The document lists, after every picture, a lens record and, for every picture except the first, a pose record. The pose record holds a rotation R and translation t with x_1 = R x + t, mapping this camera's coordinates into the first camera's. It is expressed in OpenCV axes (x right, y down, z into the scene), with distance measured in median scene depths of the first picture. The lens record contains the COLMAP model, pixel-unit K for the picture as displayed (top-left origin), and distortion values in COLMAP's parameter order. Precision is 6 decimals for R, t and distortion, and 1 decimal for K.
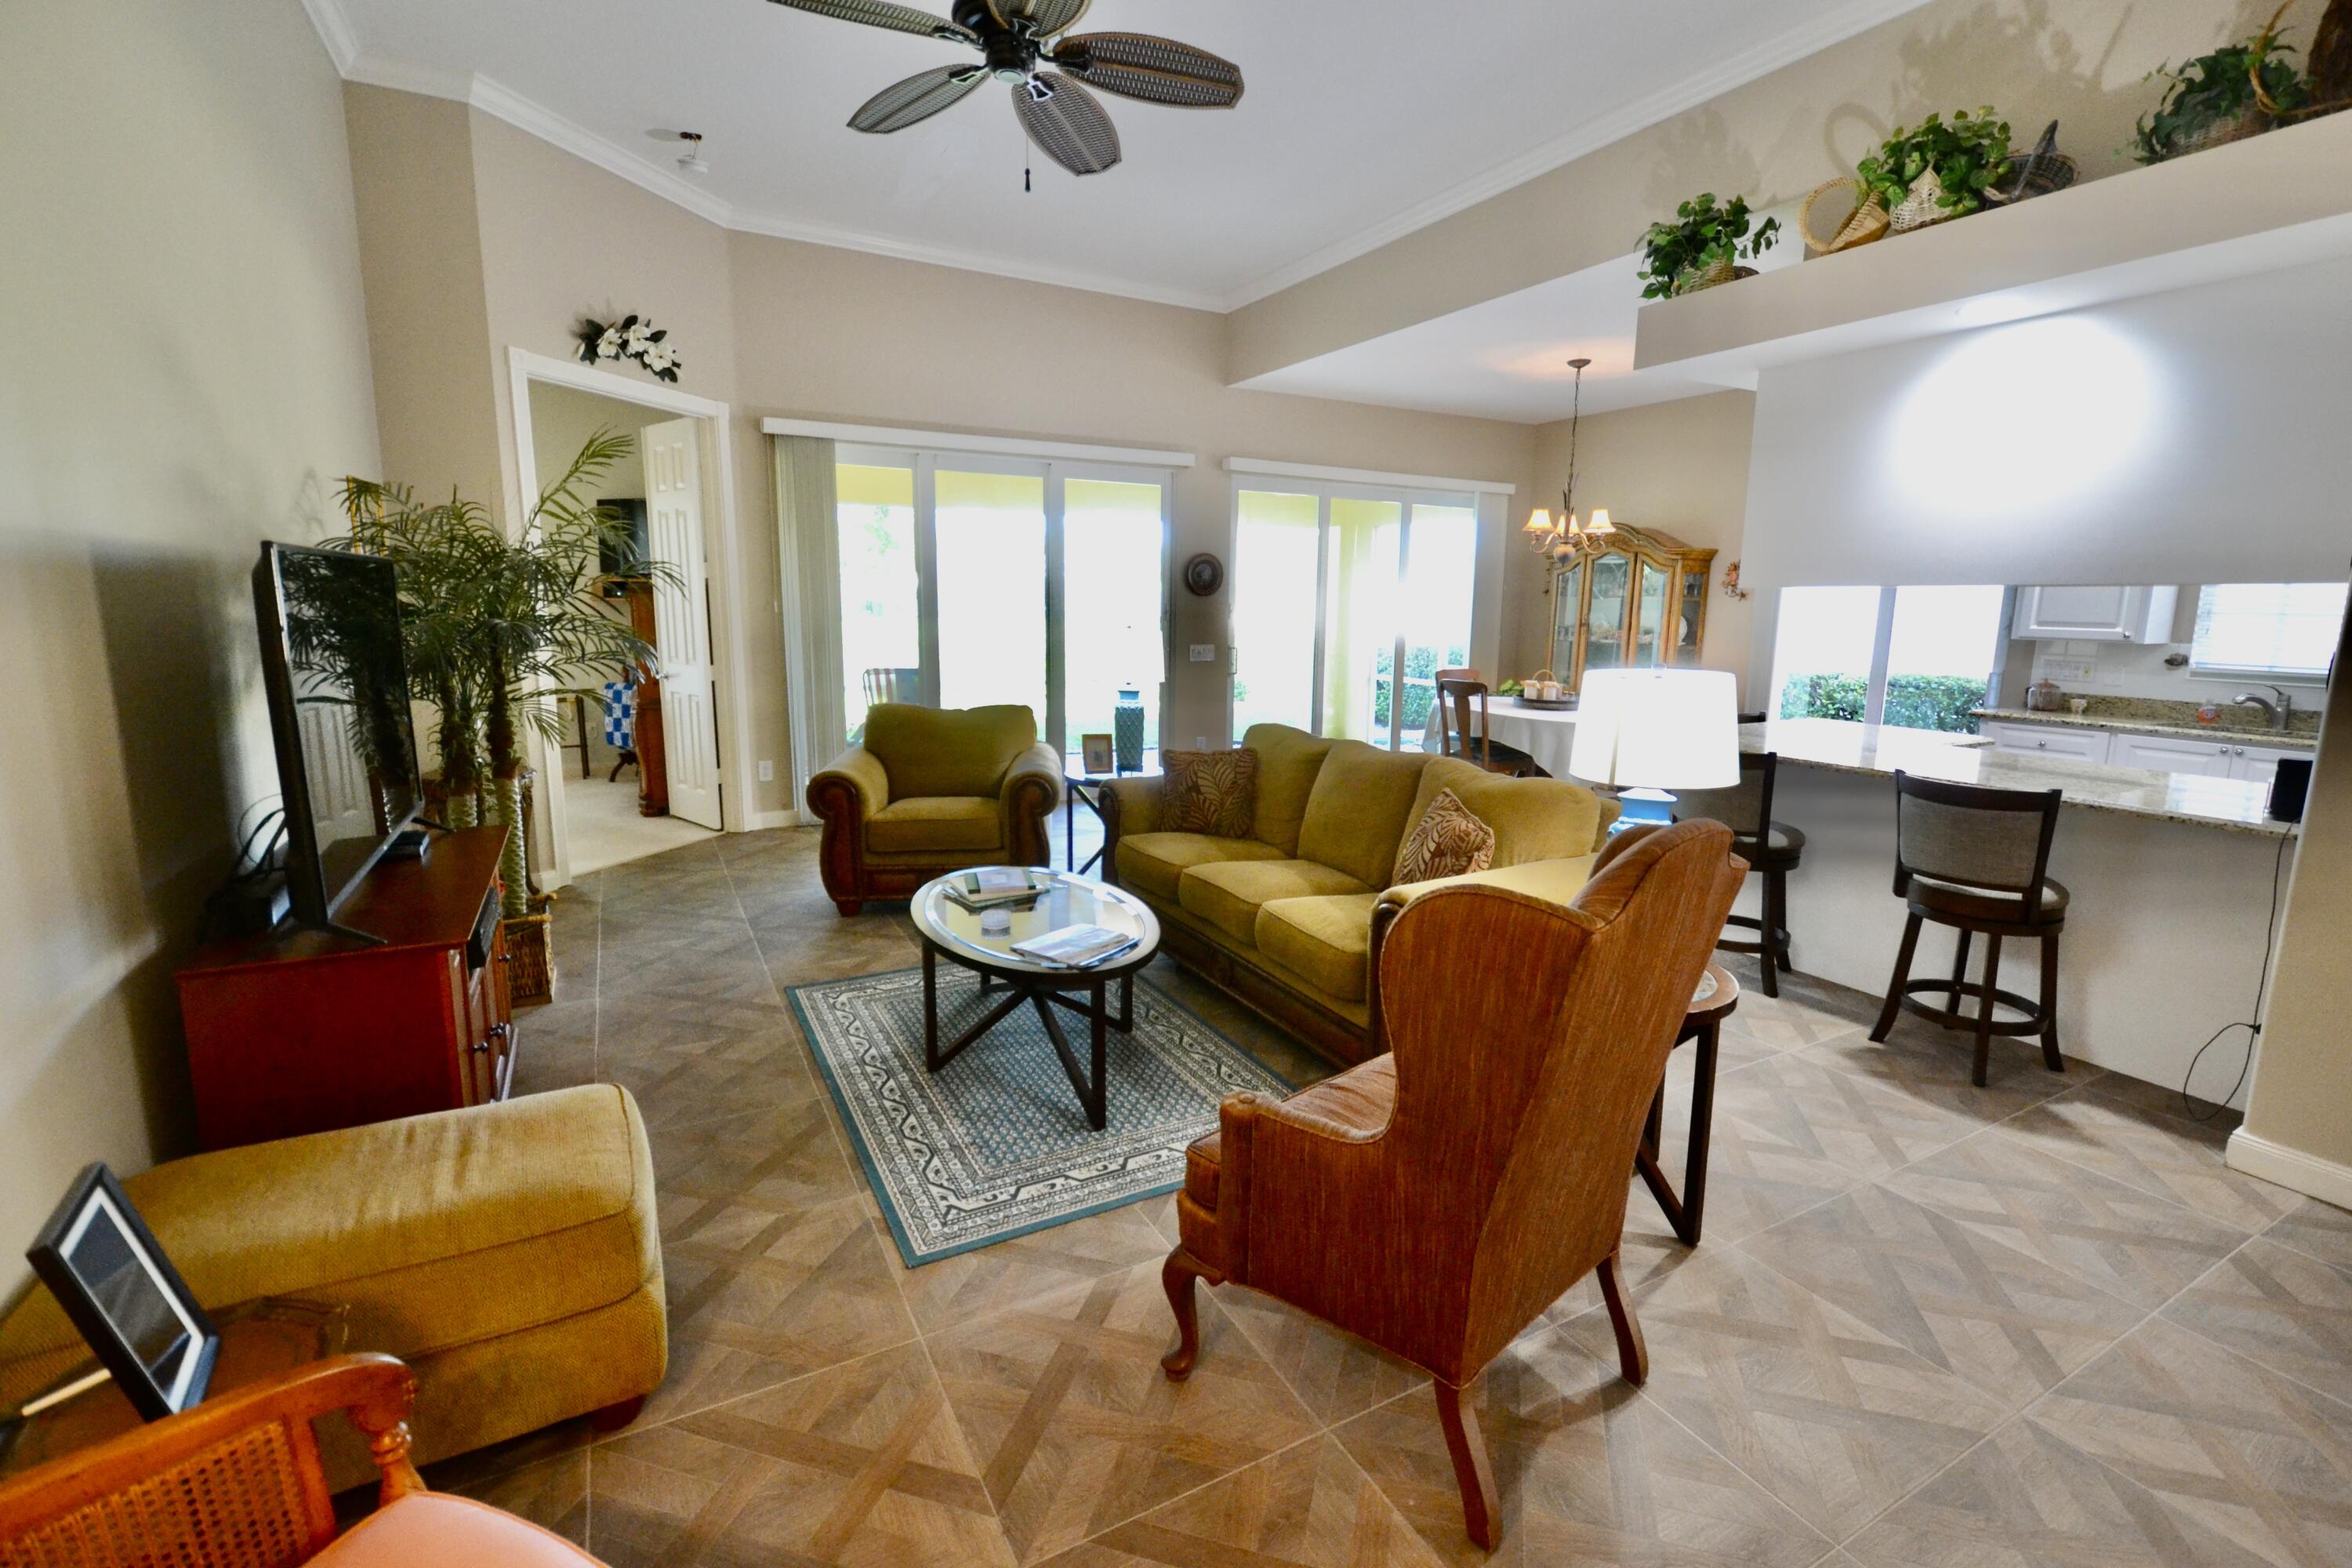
lens RADIAL K [[1044.7, 0, 1223.6], [0, 1044.7, 767.8], [0, 0, 1]] dist [-0.004690, -0.001029]
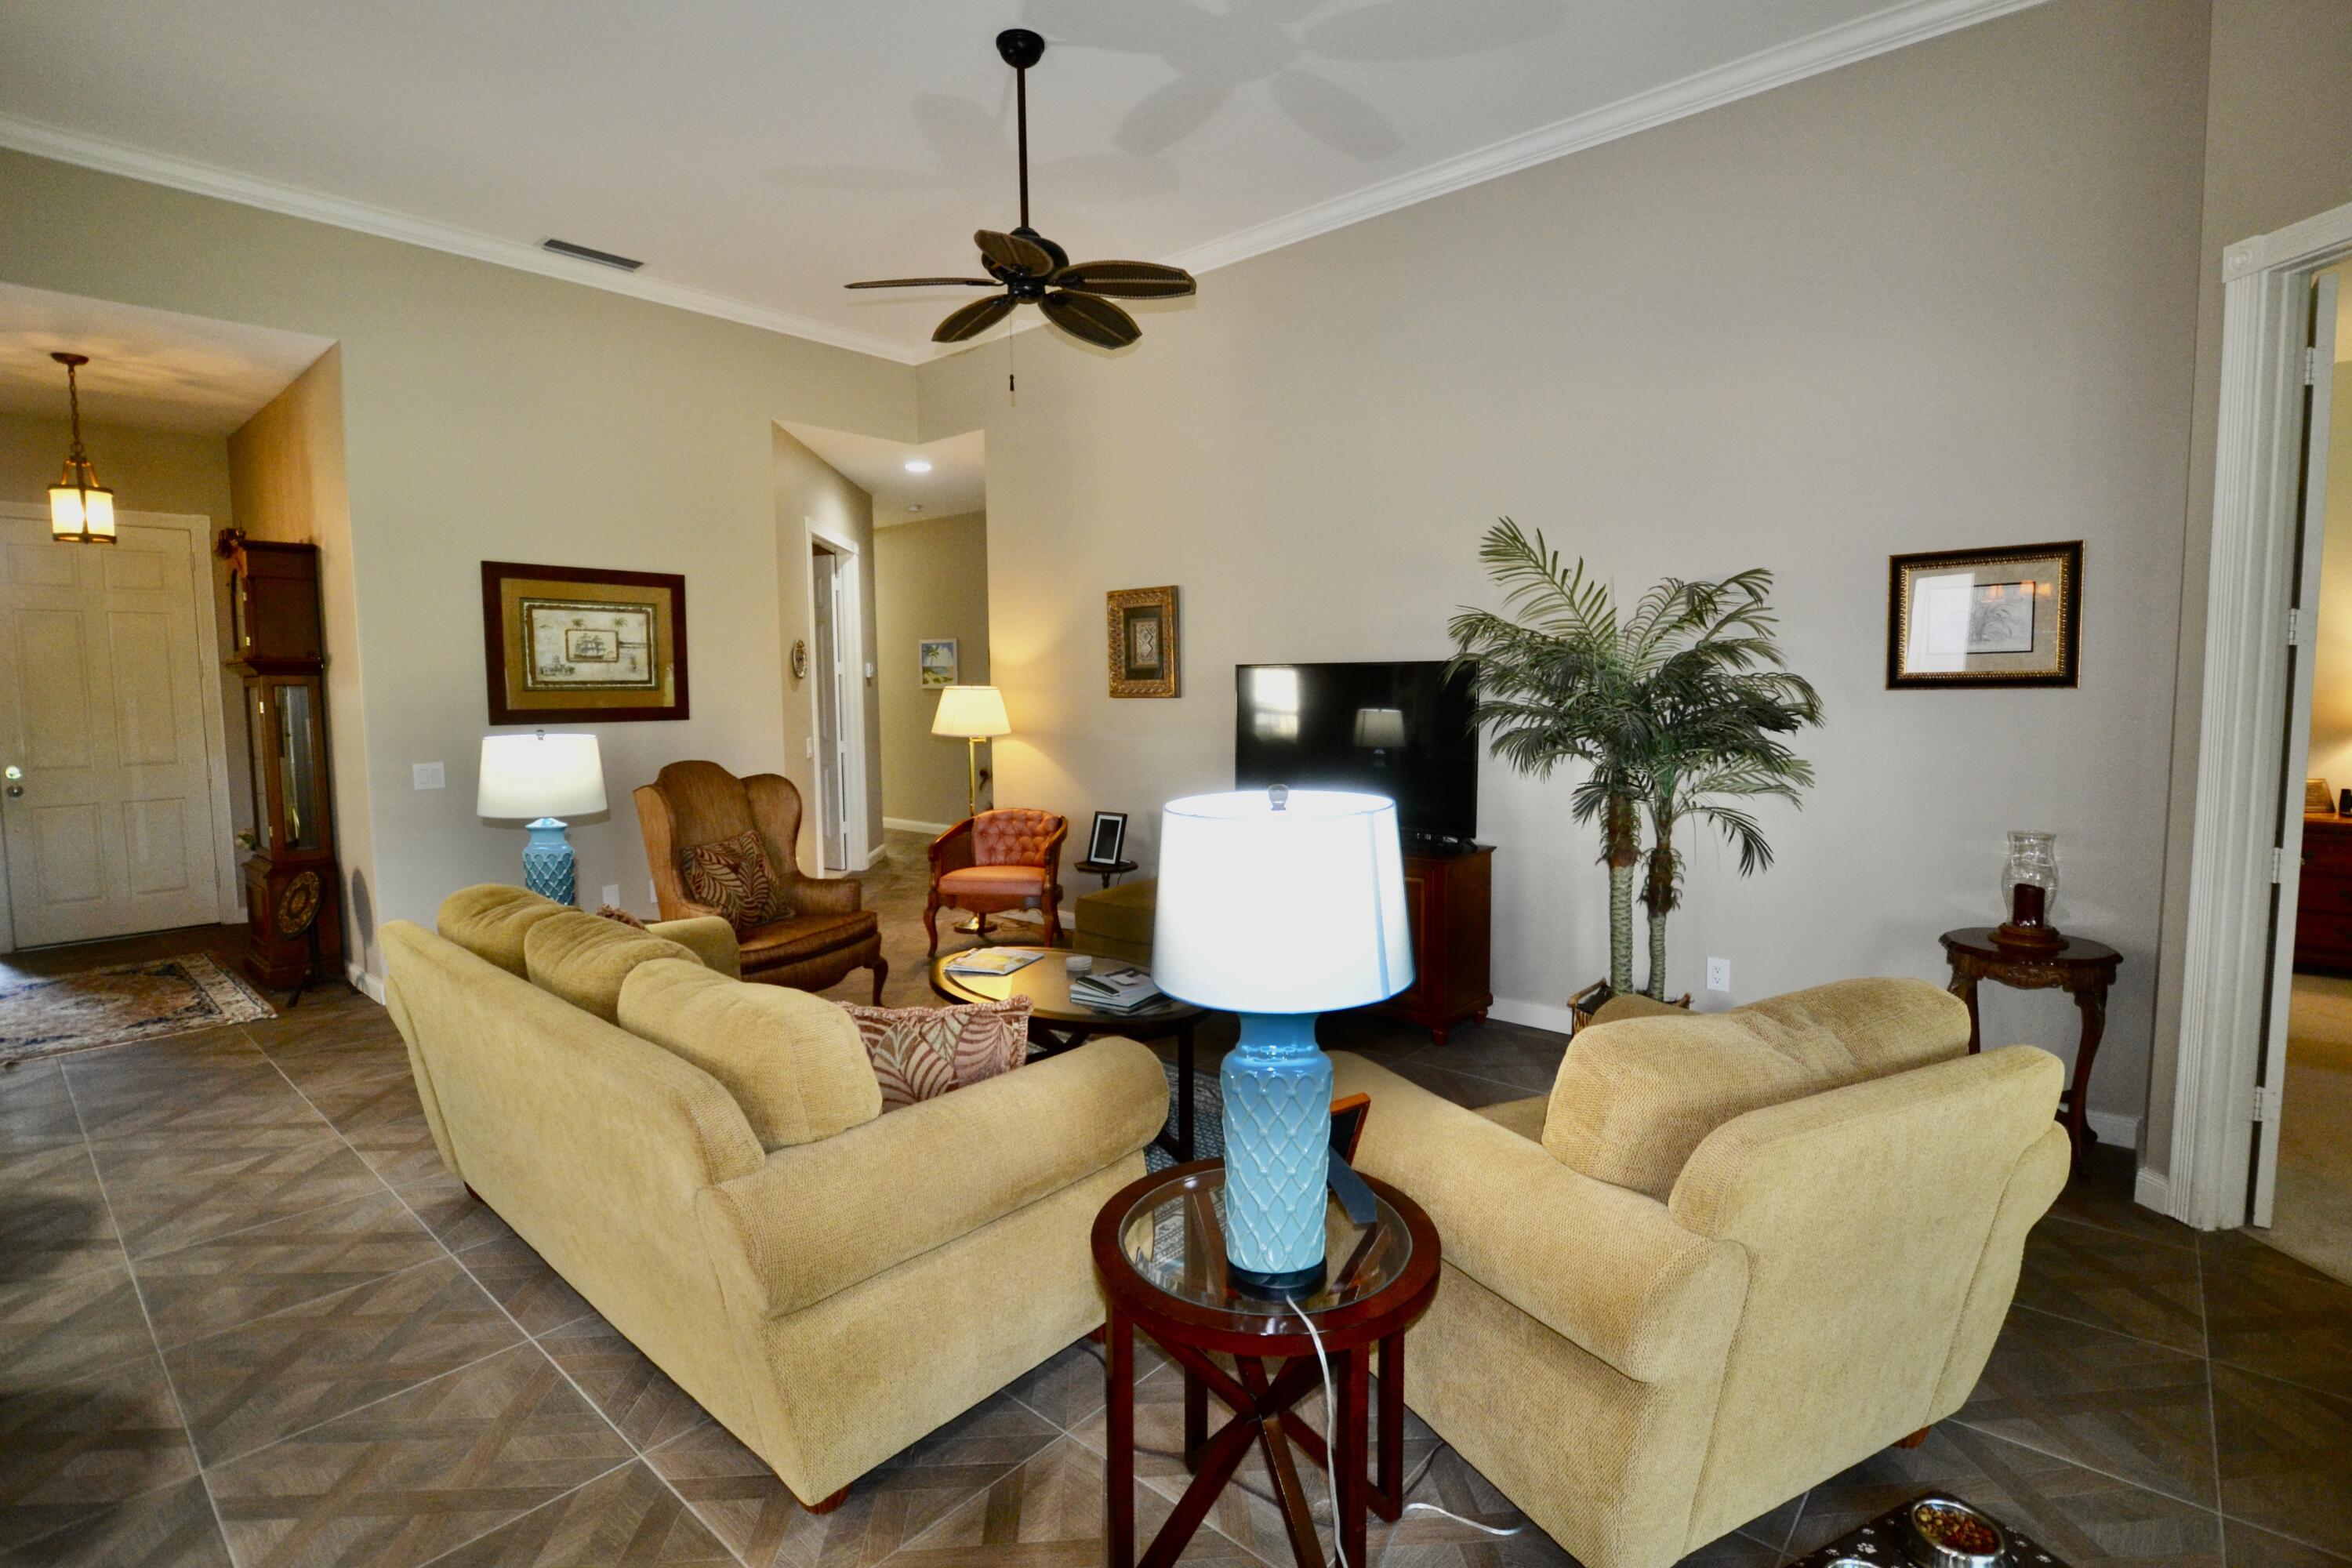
lens RADIAL K [[1107.9, 0, 1177.9], [0, 1107.9, 772.3], [0, 0, 1]] dist [-0.002500, -0.001695]
pose [[-0.945086, 0.021634, -0.326104, 0.073645], [-0.056036, 0.972304, 0.226901, -0.370640], [0.321981, 0.232715, -0.917699, 2.256737]]
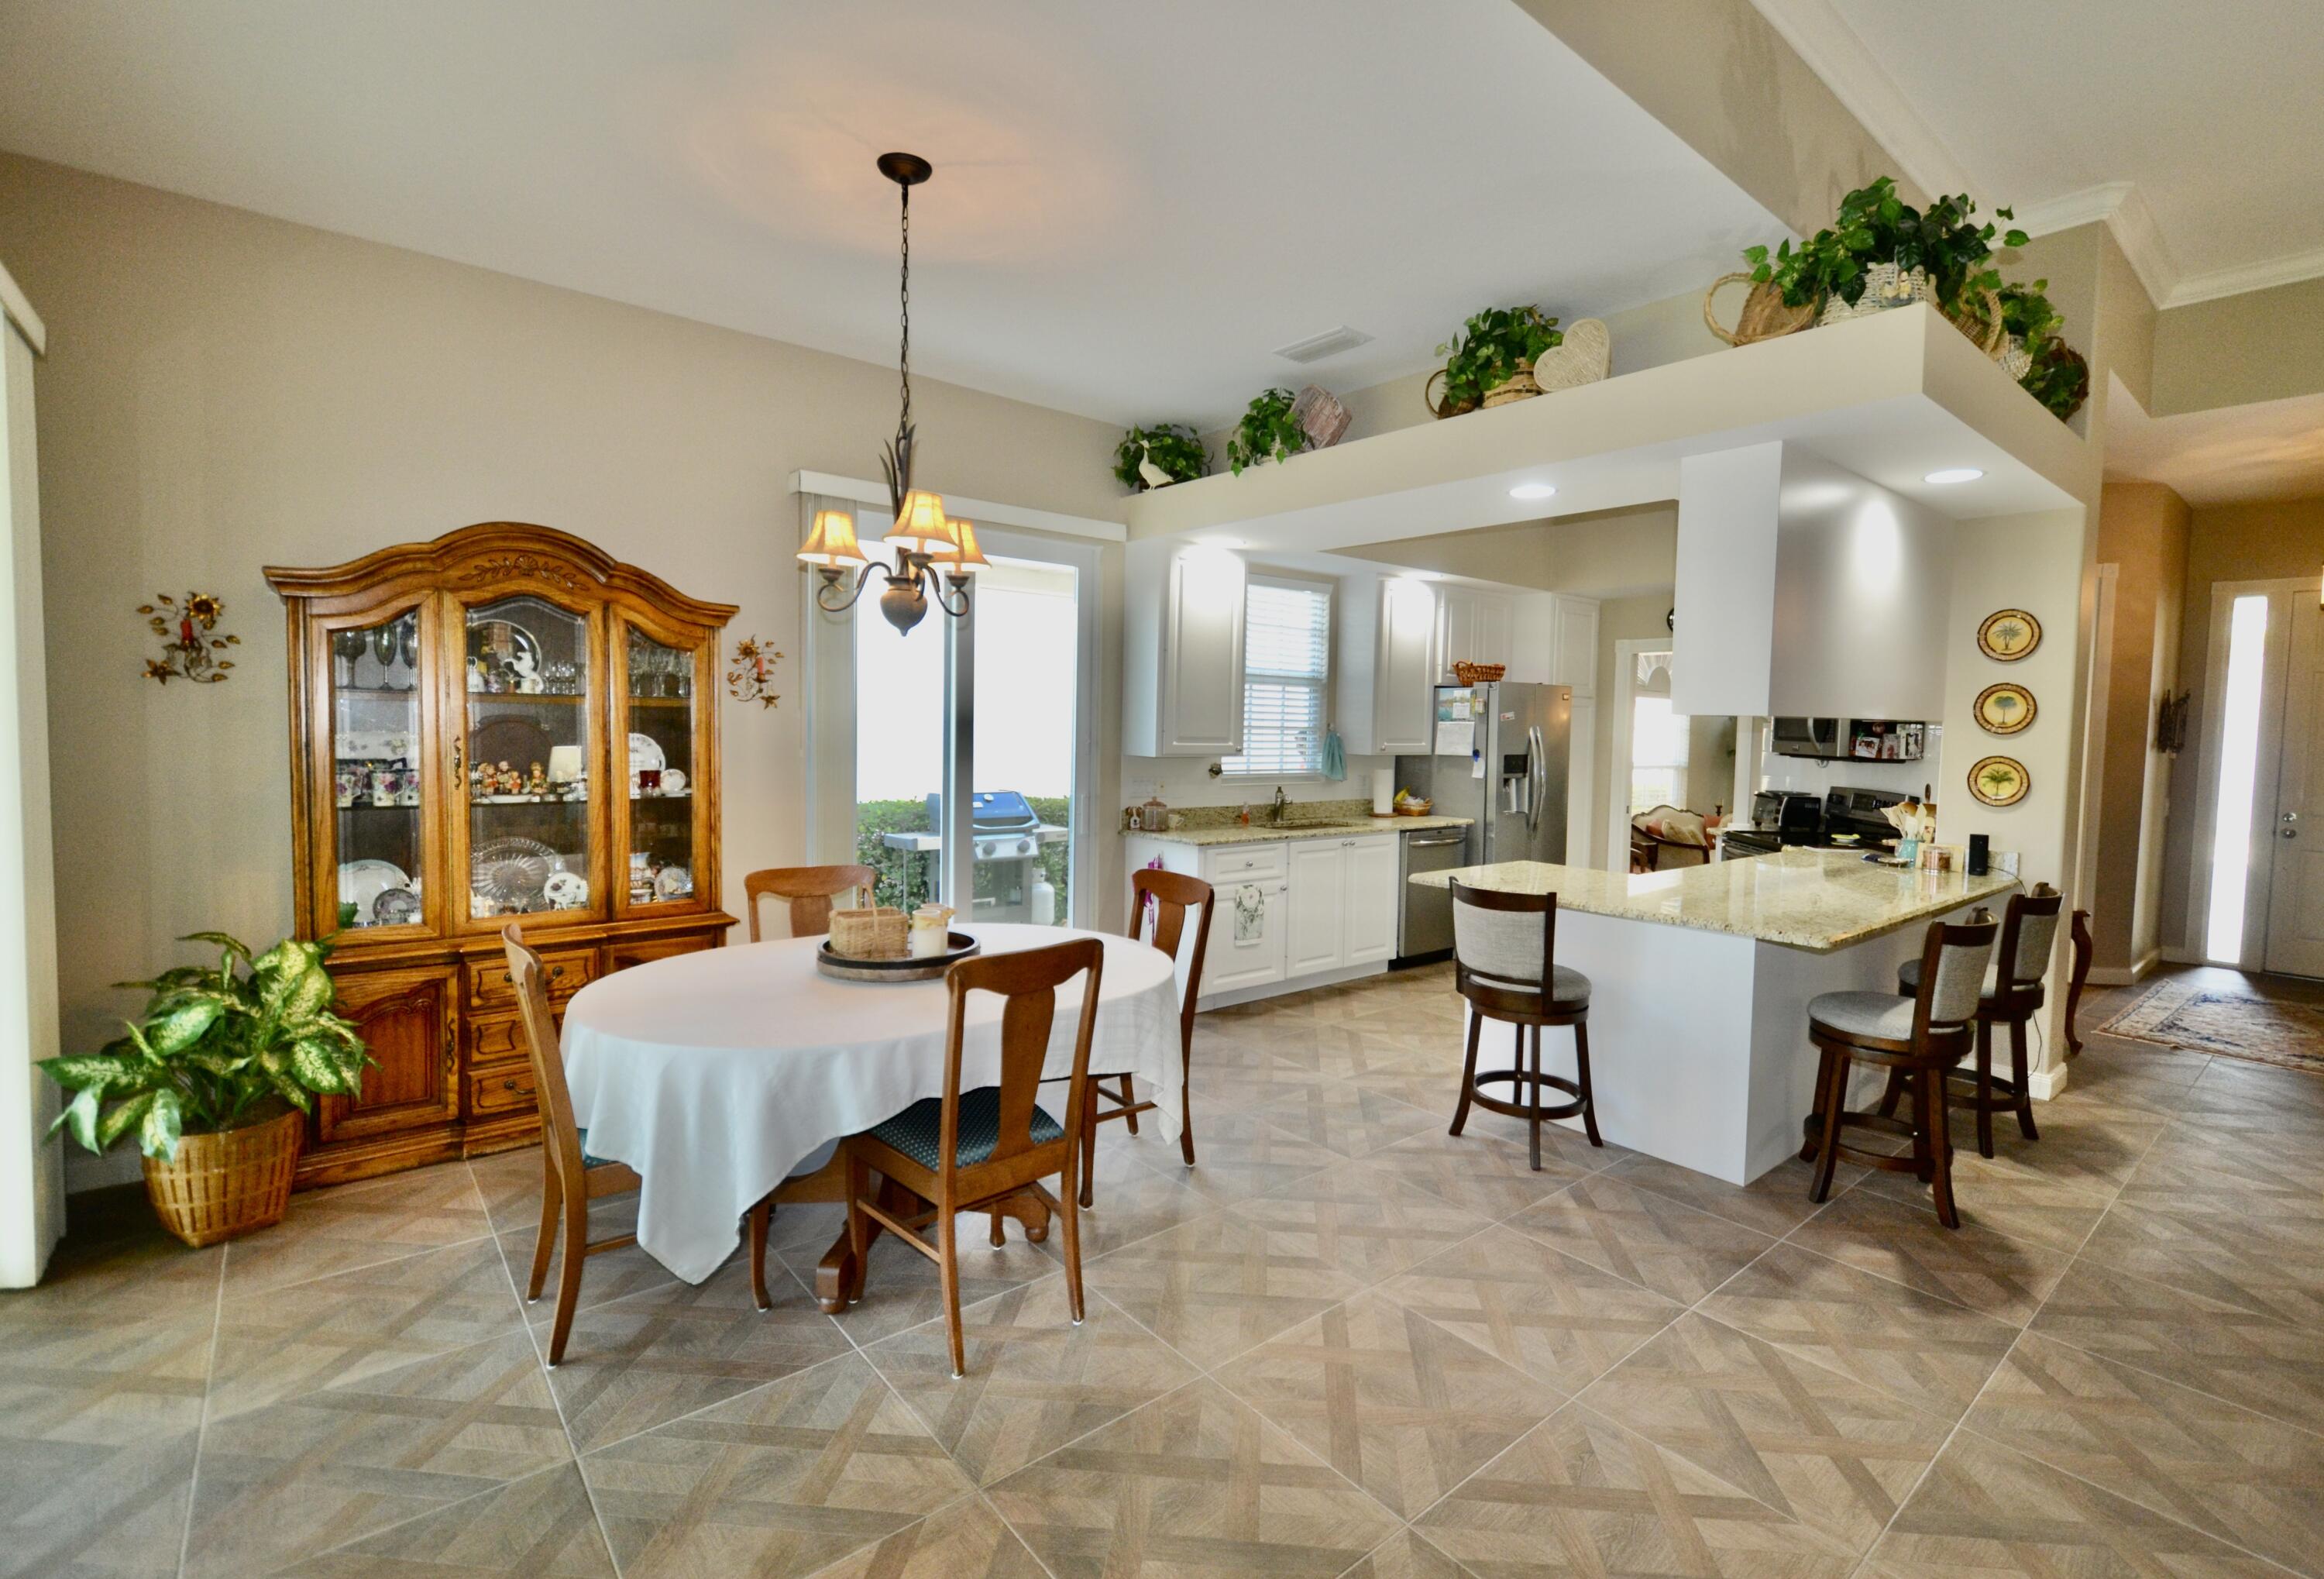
lens RADIAL K [[1047.4, 0, 1182.5], [0, 1047.4, 777.5], [0, 0, 1]] dist [0.000961, -0.003350]
pose [[-0.173734, -0.069249, 0.982355, -0.272975], [0.134535, 0.986503, 0.093335, -0.381492], [-0.975560, 0.148377, -0.162073, 2.285335]]
